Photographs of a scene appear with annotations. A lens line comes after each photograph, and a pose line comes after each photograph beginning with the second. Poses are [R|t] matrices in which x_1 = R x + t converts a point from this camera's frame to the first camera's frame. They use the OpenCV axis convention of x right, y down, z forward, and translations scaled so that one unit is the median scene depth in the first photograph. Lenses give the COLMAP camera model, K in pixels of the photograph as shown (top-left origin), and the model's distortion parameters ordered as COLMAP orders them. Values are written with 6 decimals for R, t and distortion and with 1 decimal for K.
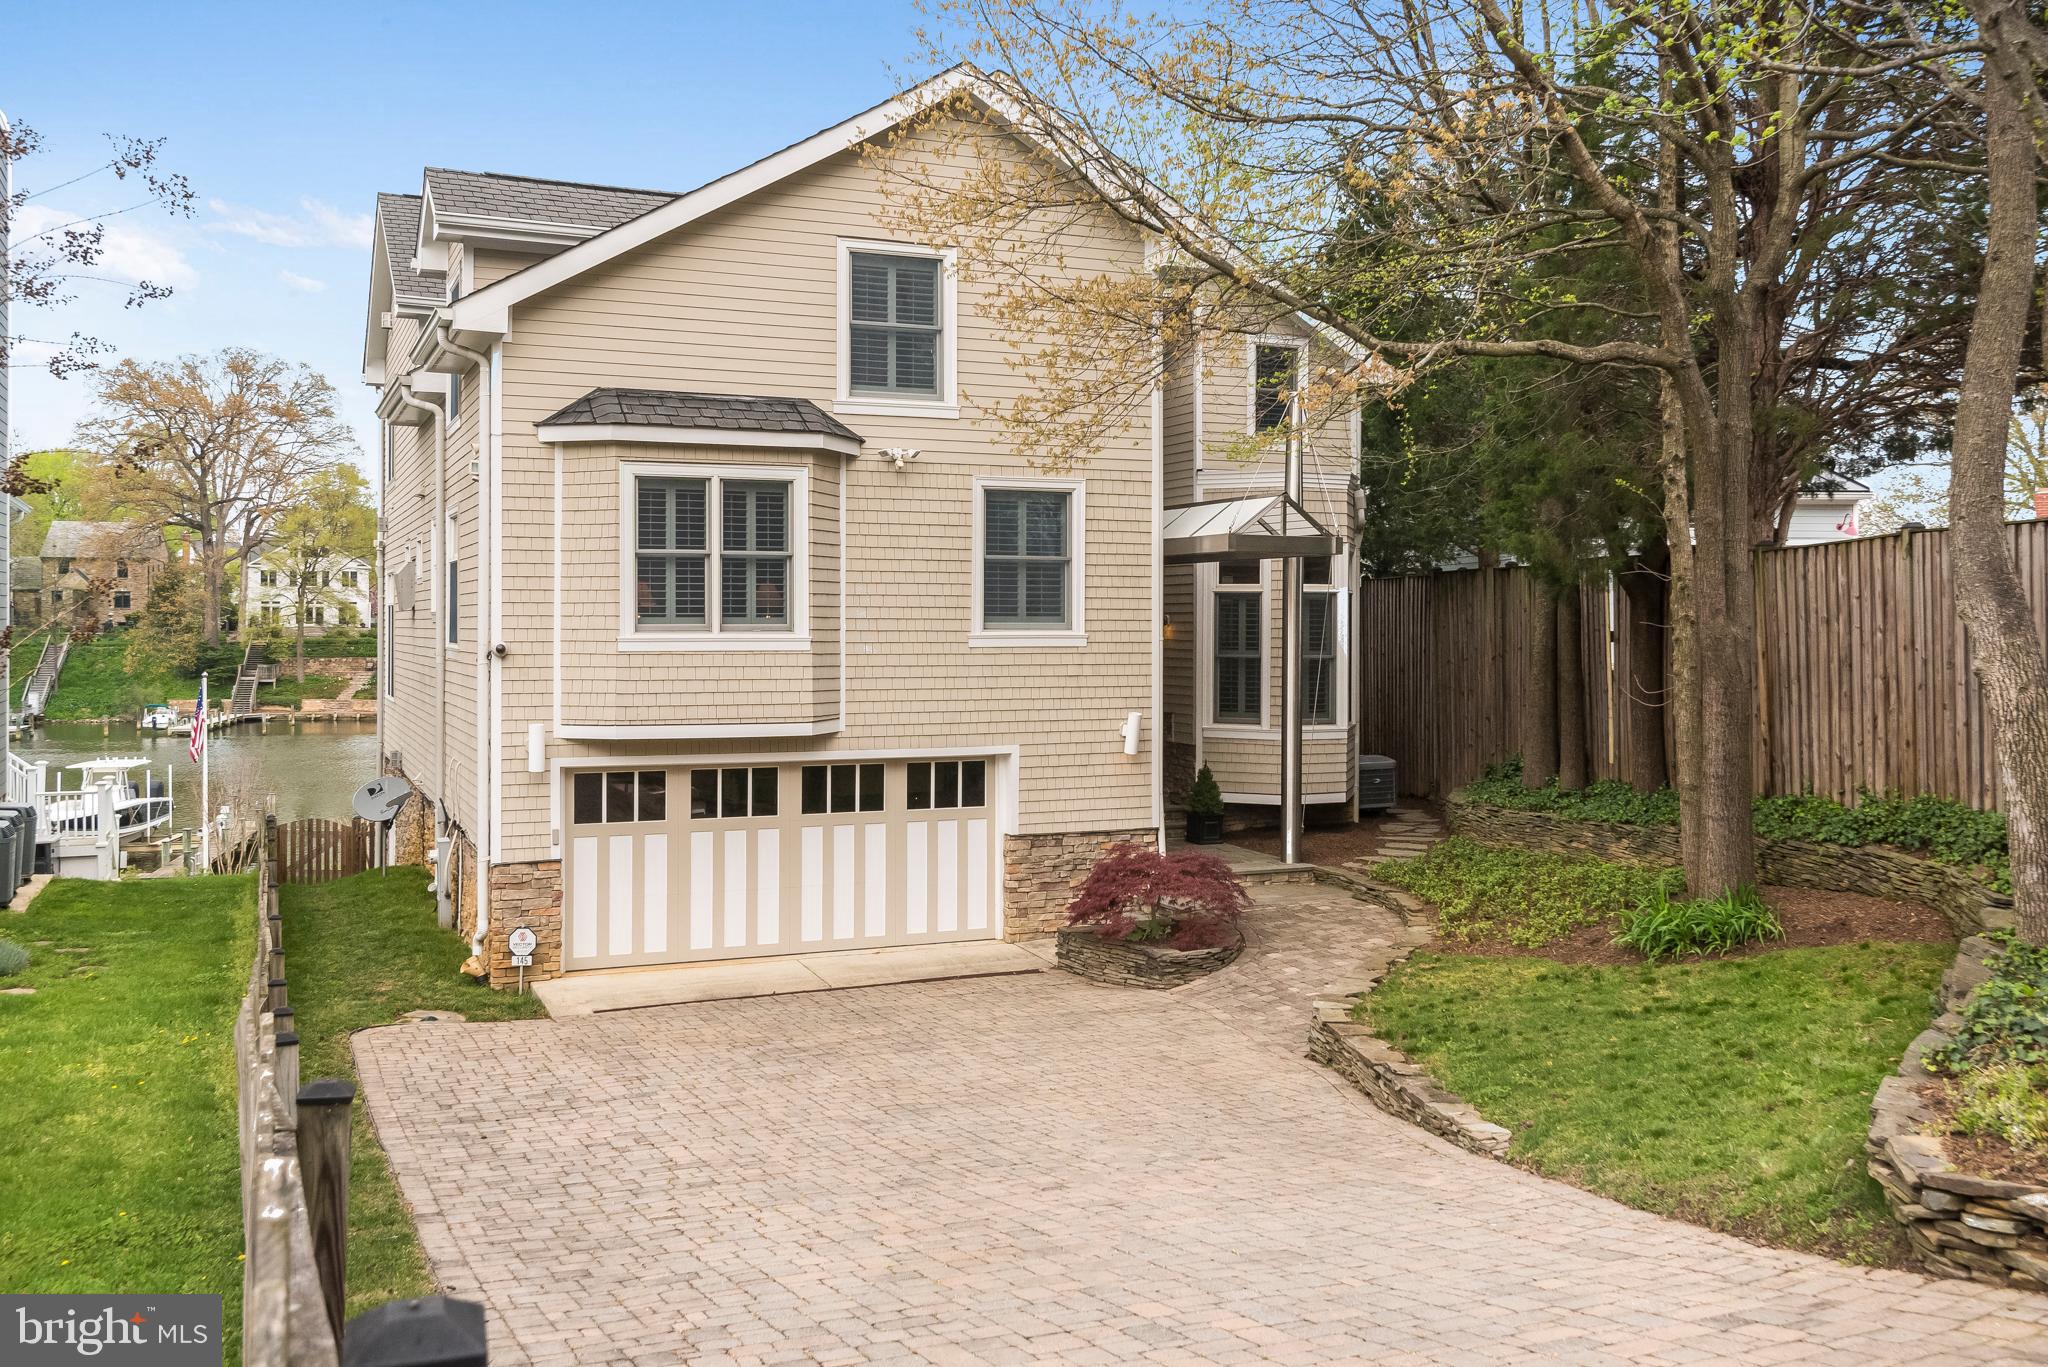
lens RADIAL K [[1768.3, 0, 1024.3], [0, 1768.3, 675.7], [0, 0, 1]] dist [-0.056121, -0.002476]
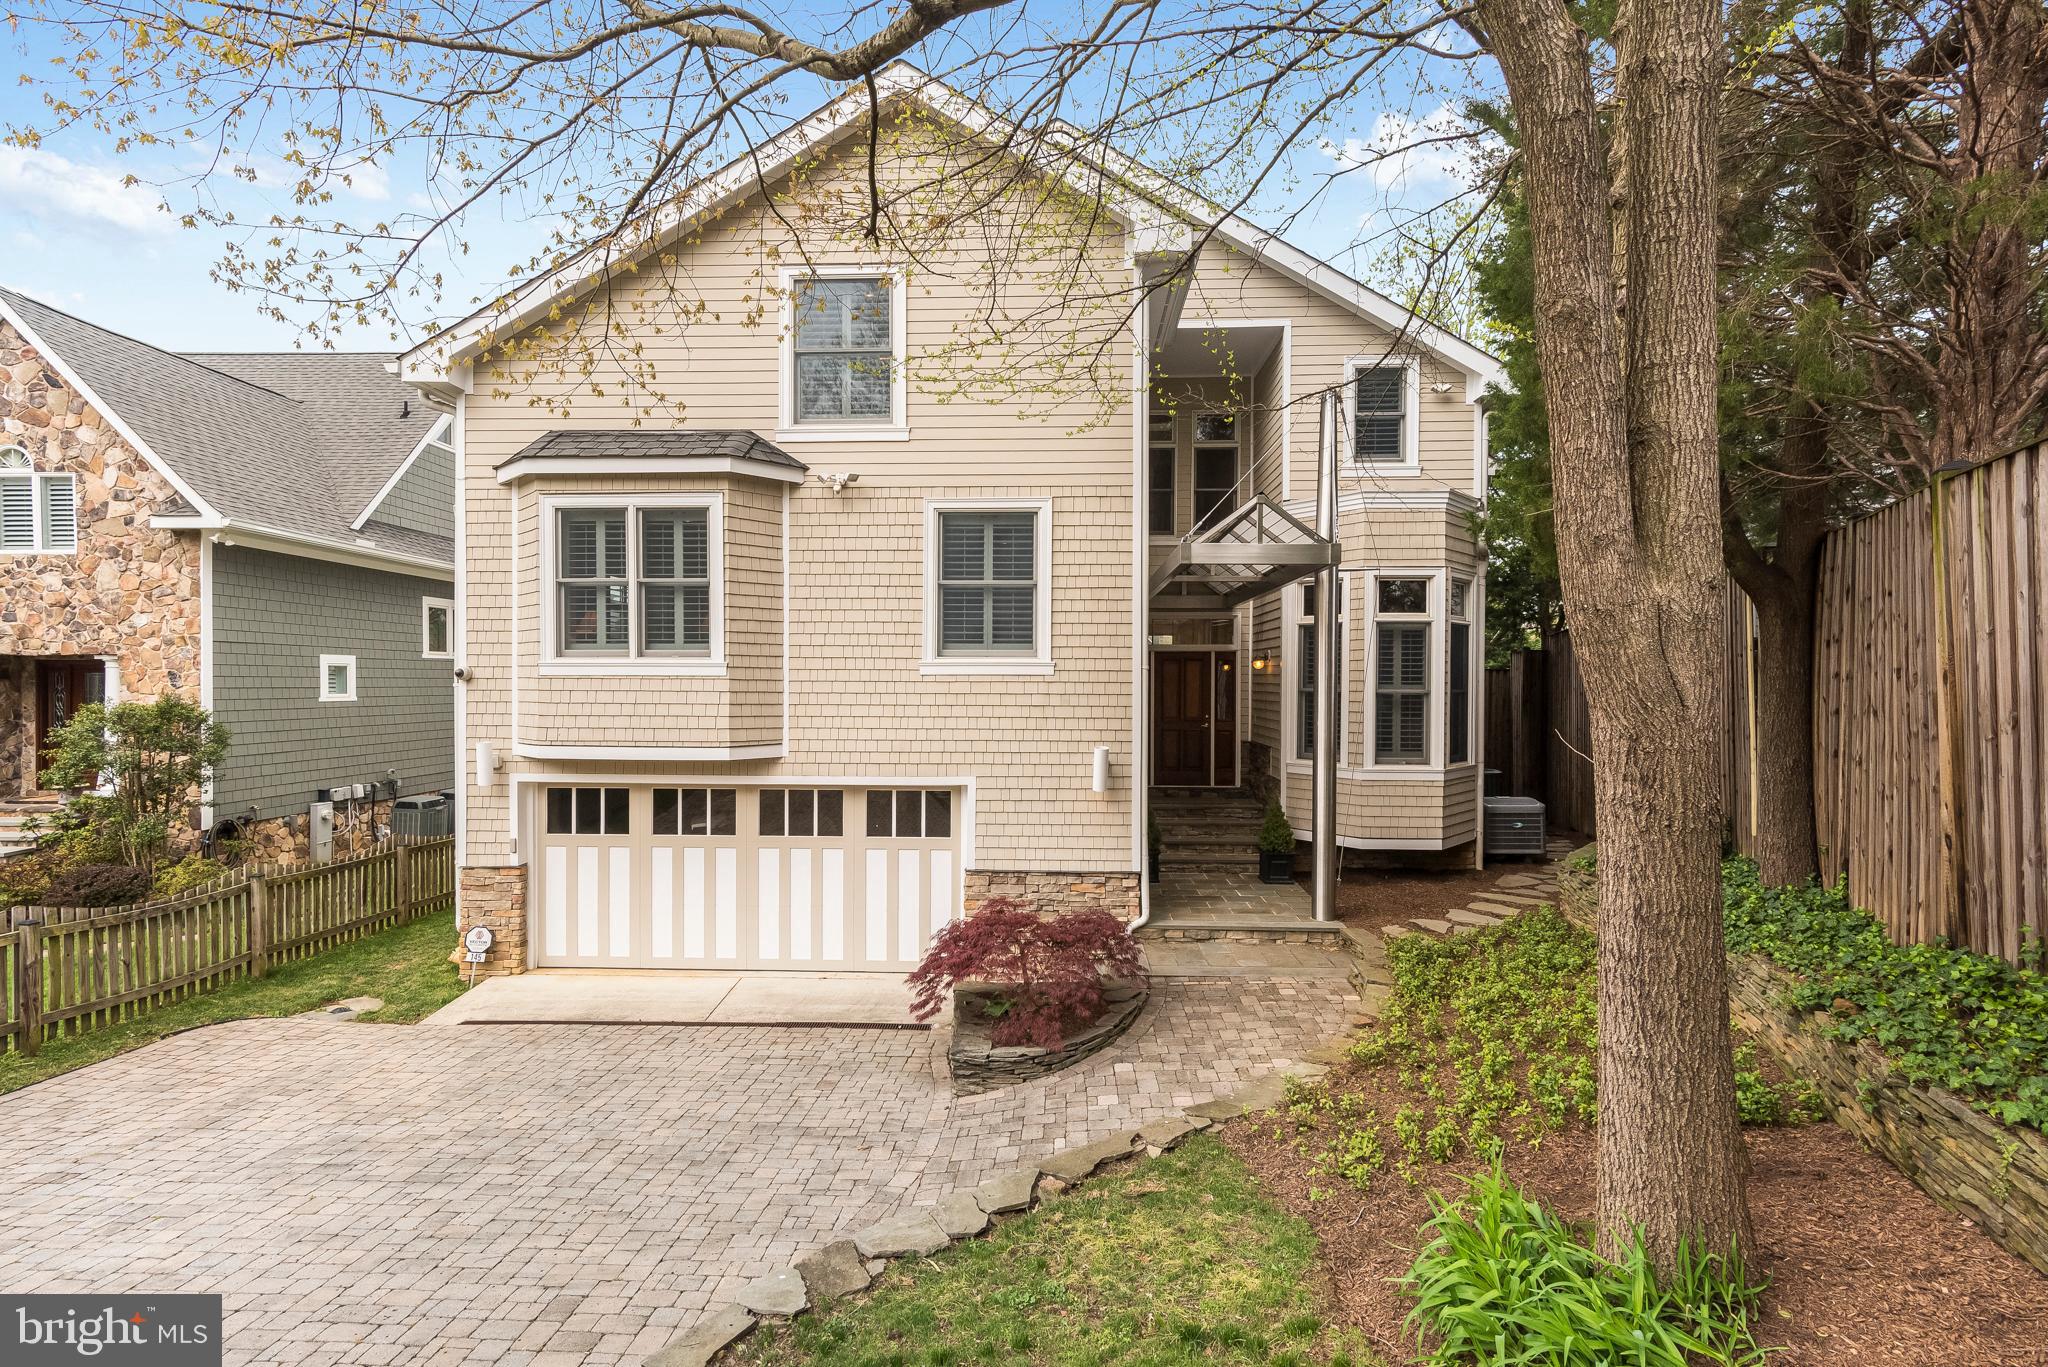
lens RADIAL K [[1016.8, 0, 1027.3], [0, 1016.8, 704.7], [0, 0, 1]] dist [0.008707, -0.004023]
pose [[0.895335, 0.011797, -0.445237, 0.278084], [-0.014839, 0.999884, -0.003346, 0.001551], [0.445146, 0.009603, 0.895406, 0.535583]]
